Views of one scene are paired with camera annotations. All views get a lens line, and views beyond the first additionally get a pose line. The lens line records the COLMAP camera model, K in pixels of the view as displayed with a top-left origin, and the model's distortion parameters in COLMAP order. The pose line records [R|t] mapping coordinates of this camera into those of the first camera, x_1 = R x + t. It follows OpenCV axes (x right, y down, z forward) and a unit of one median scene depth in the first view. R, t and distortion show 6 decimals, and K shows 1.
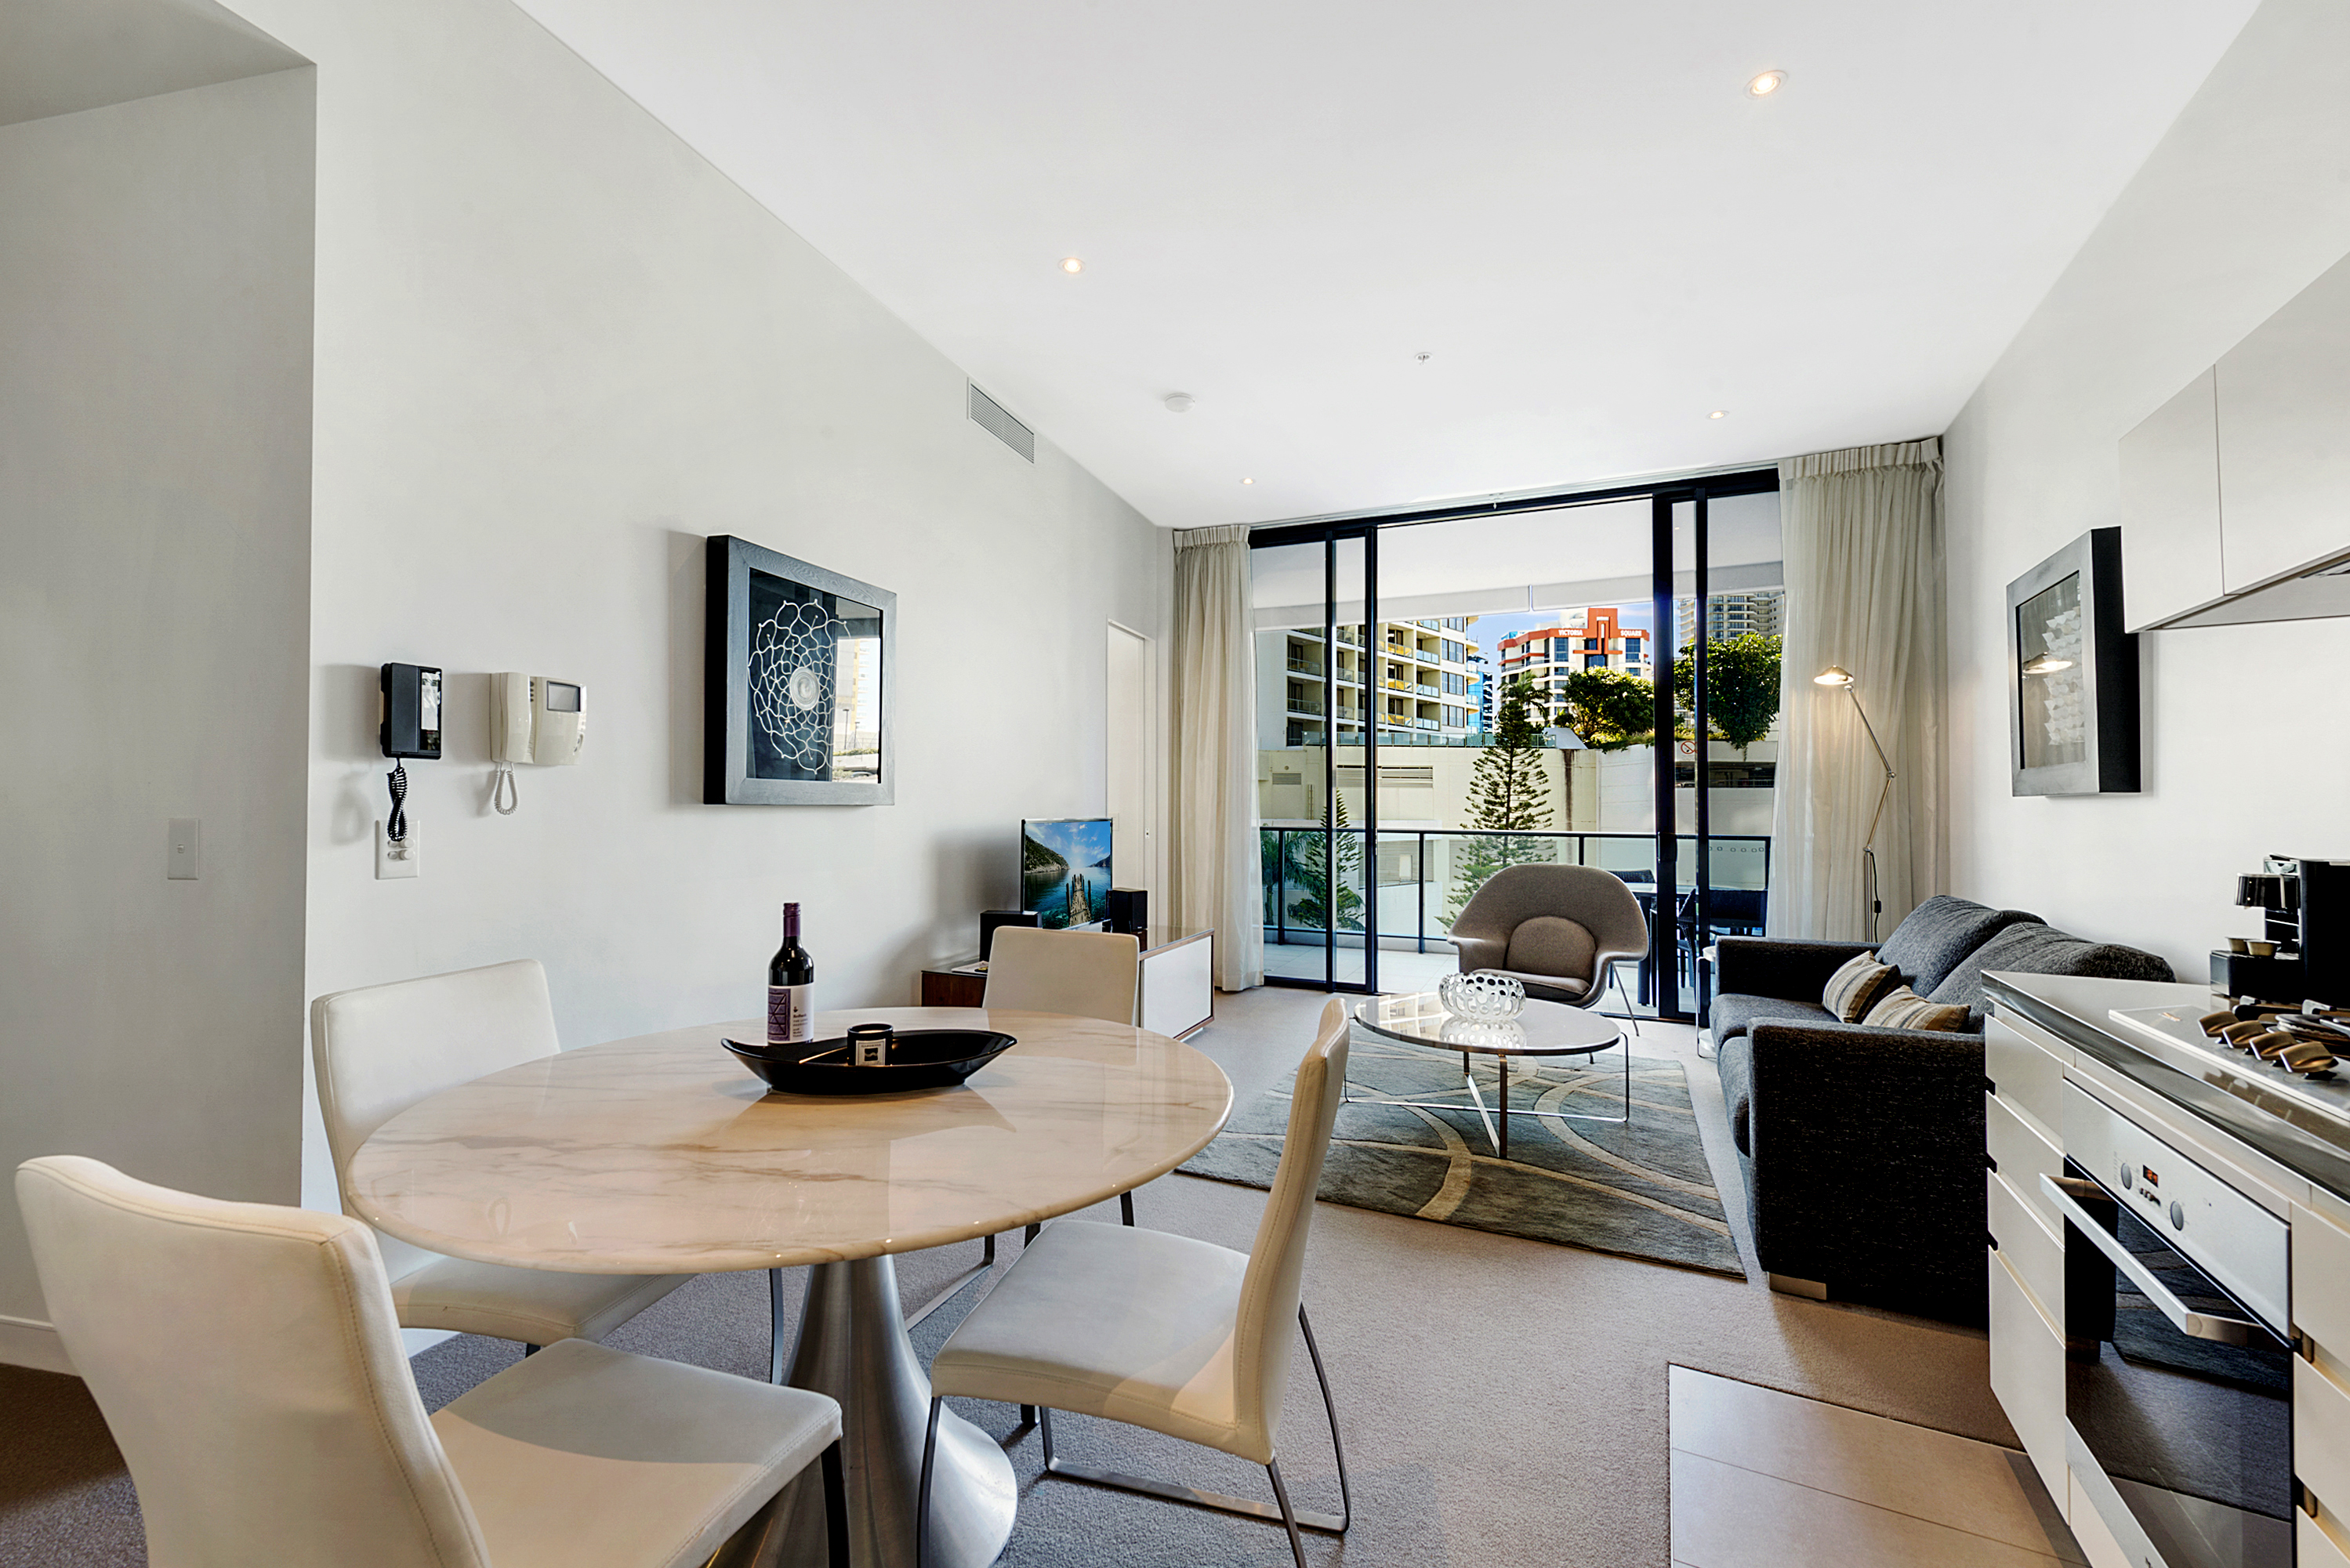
lens RADIAL K [[936.7, 0, 1180.6], [0, 936.7, 811.8], [0, 0, 1]] dist [-0.000557, -0.000171]
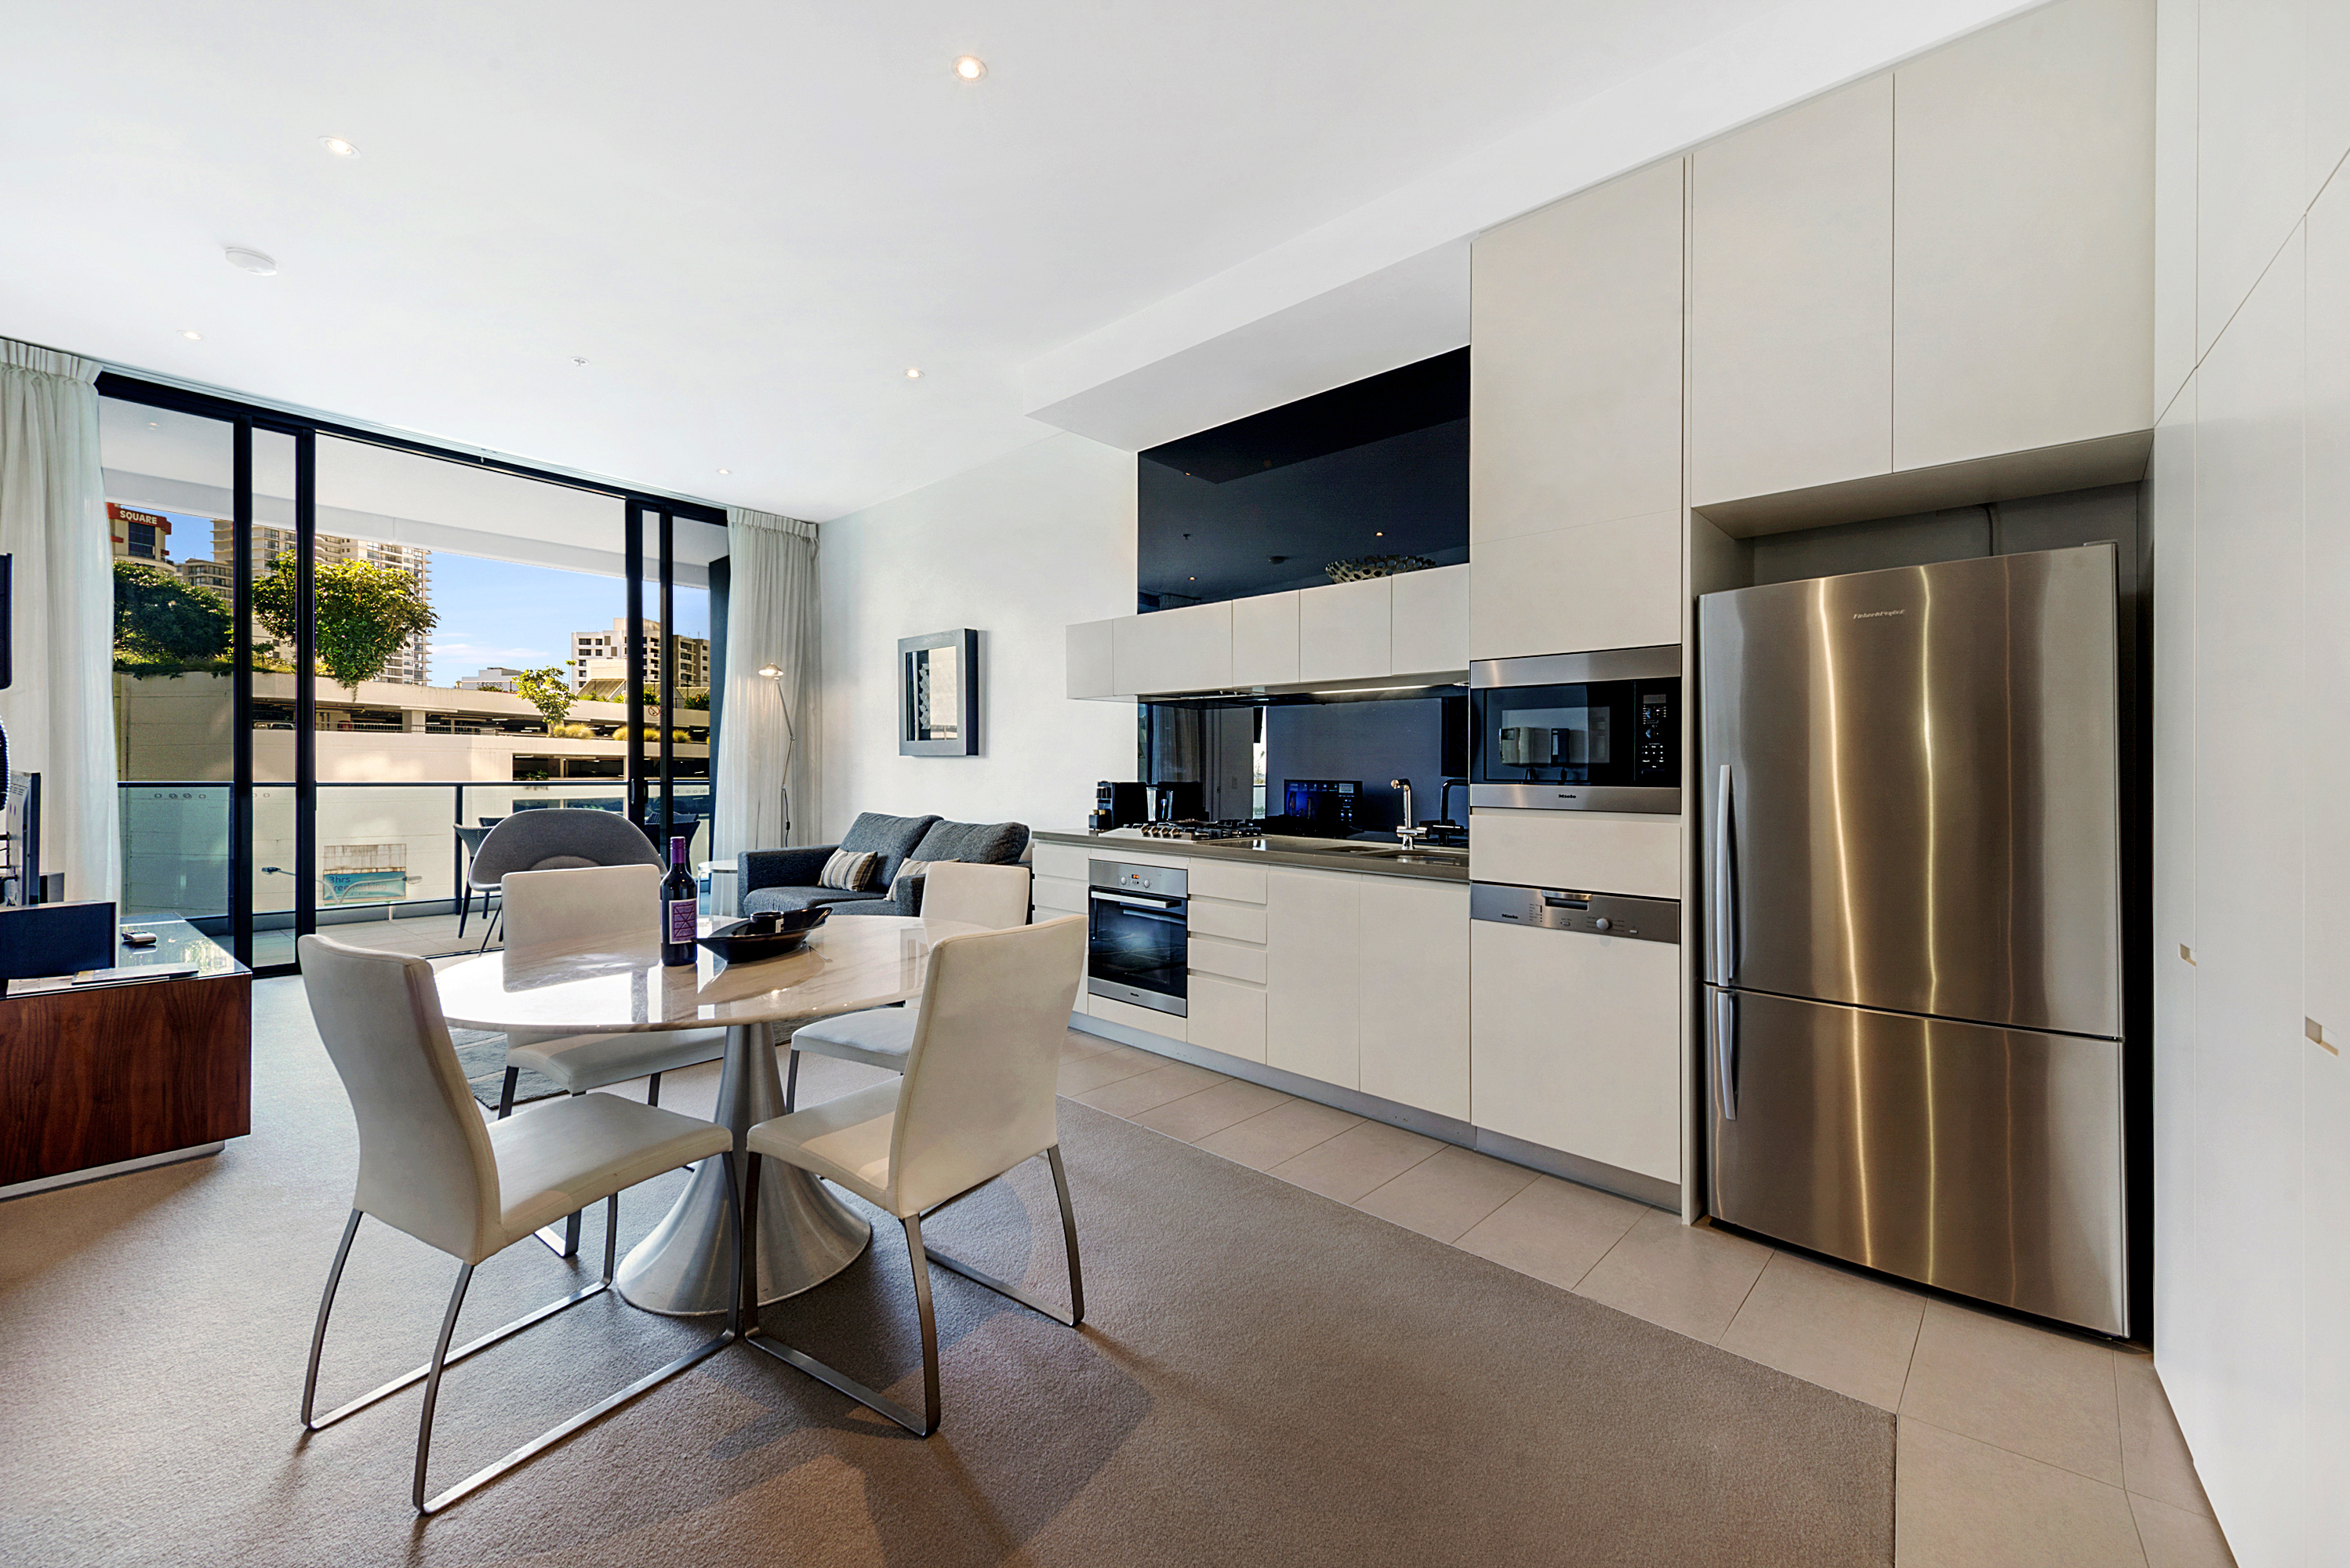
lens RADIAL K [[921.6, 0, 1175.8], [0, 921.6, 759.8], [0, 0, 1]] dist [-0.000517, -0.000106]
pose [[0.272915, 0.008168, 0.962003, -0.382143], [-0.008616, 0.999945, -0.006046, -0.001071], [-0.961999, -0.006638, 0.272971, -0.002164]]
